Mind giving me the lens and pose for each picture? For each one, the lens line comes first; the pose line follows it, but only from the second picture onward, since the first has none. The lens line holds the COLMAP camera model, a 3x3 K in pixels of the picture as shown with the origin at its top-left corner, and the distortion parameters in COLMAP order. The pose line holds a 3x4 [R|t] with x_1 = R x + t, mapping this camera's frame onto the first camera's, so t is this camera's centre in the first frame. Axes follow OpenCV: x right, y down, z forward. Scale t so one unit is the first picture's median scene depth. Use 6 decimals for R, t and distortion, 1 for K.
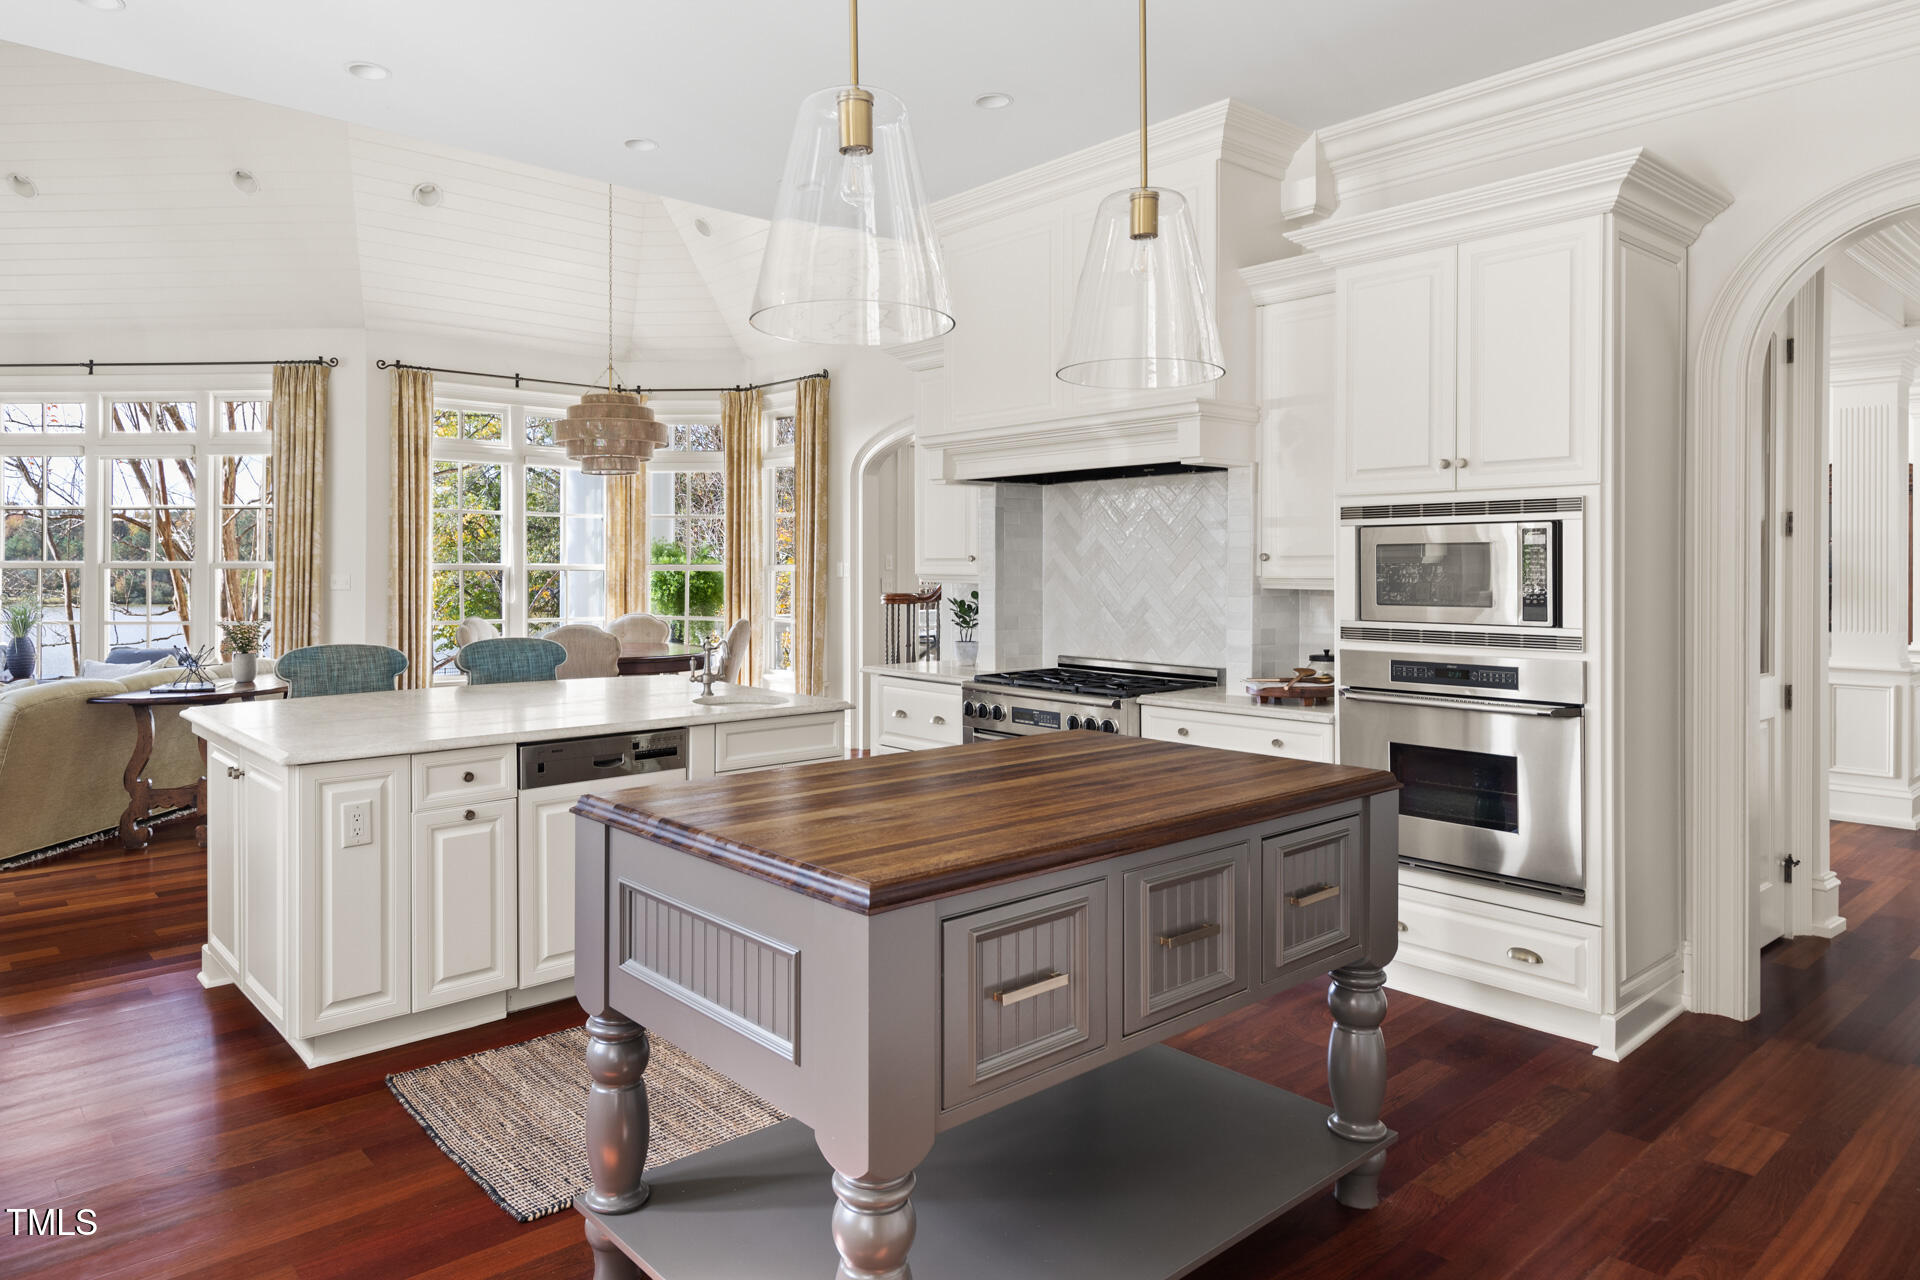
lens RADIAL K [[1193.0, 0, 896.9], [0, 1193.0, 577.0], [0, 0, 1]] dist [0.005150, 0.001370]
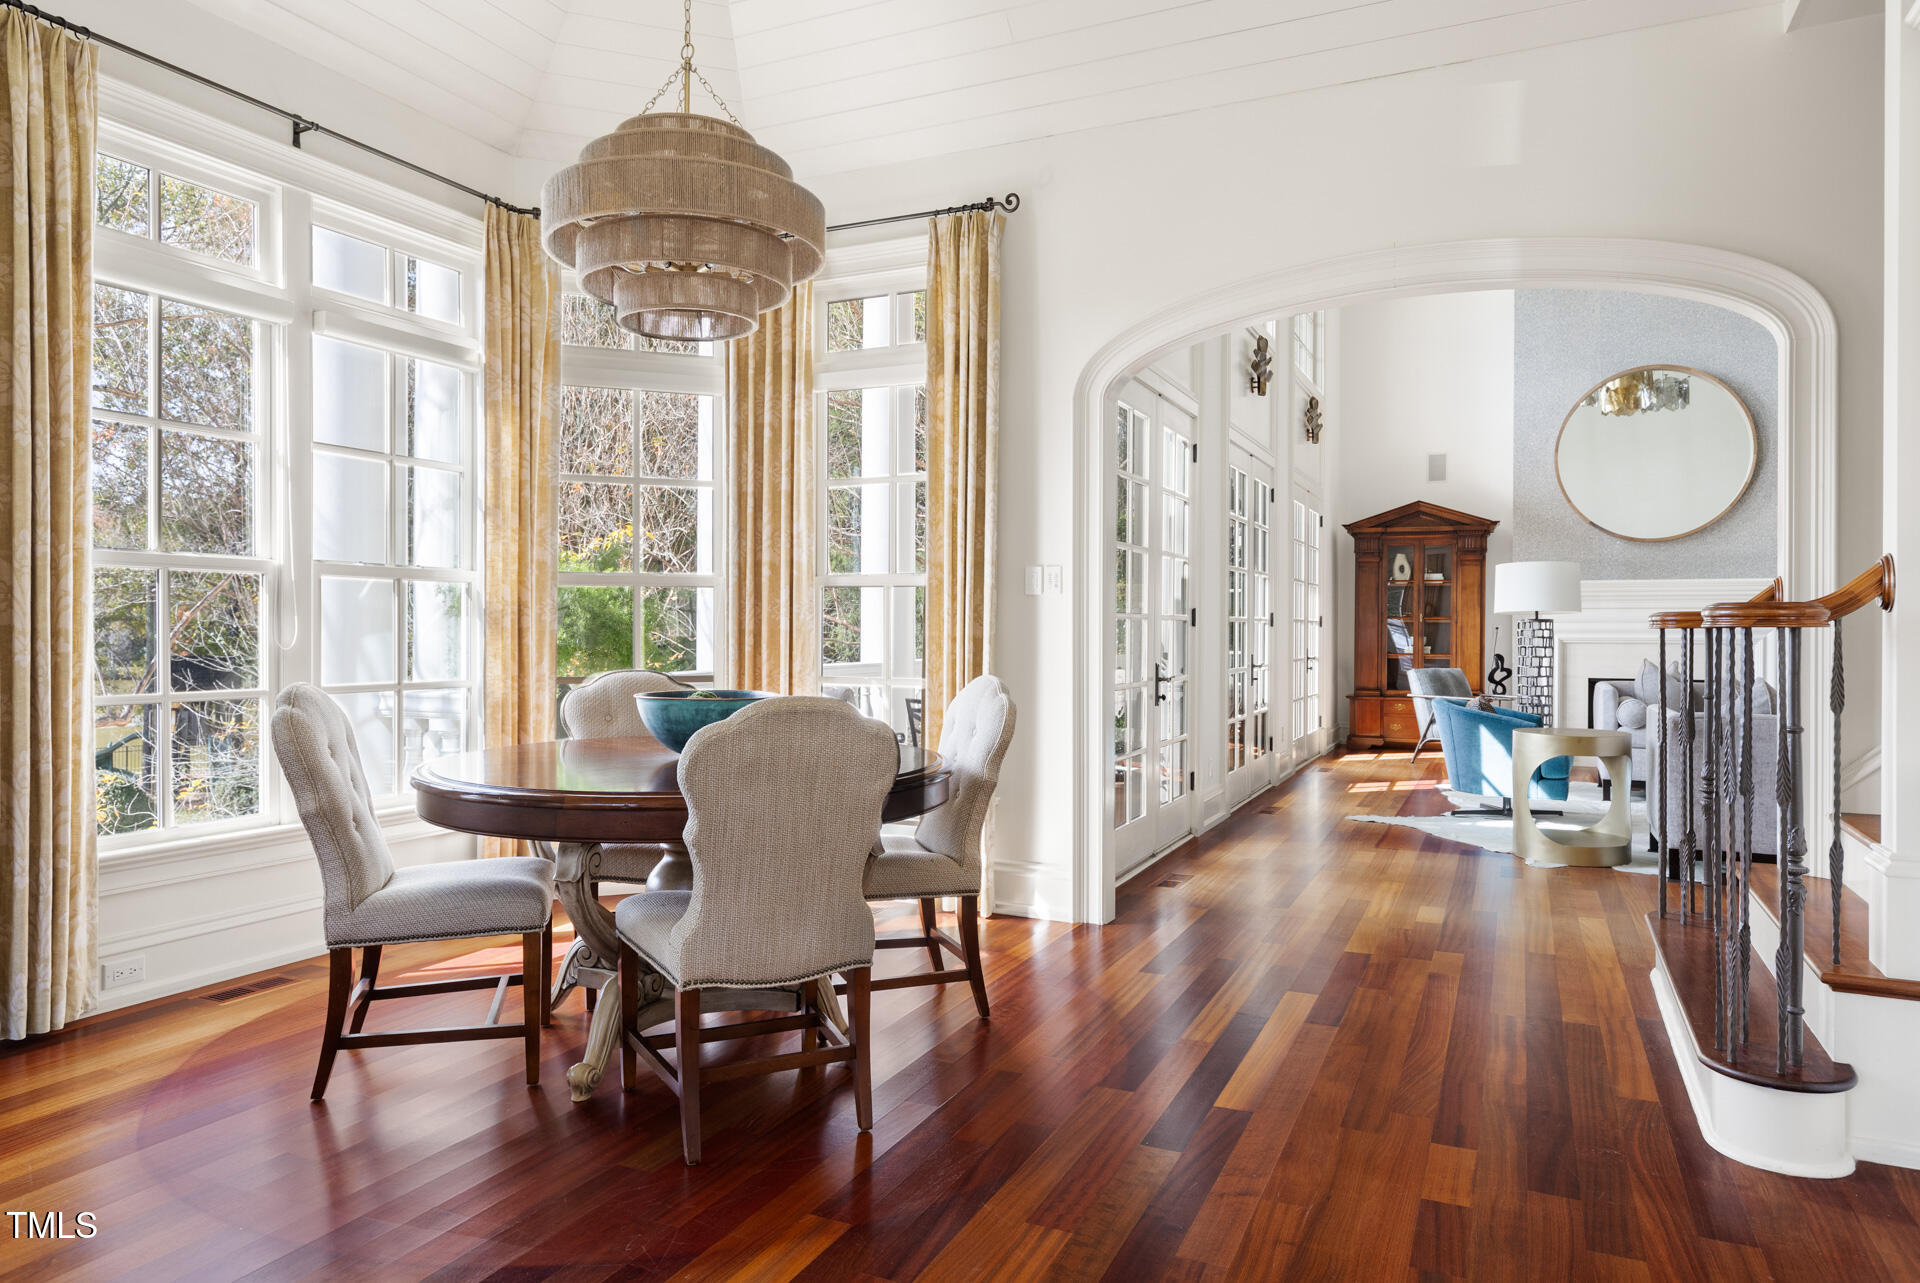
lens RADIAL K [[1222.2, 0, 961.2], [0, 1222.2, 636.7], [0, 0, 1]] dist [0.003486, -0.000390]
pose [[0.908749, -0.001471, 0.417340, -0.308032], [0.002062, 0.999997, -0.000967, 0.018903], [-0.417338, 0.001739, 0.908750, 0.542506]]
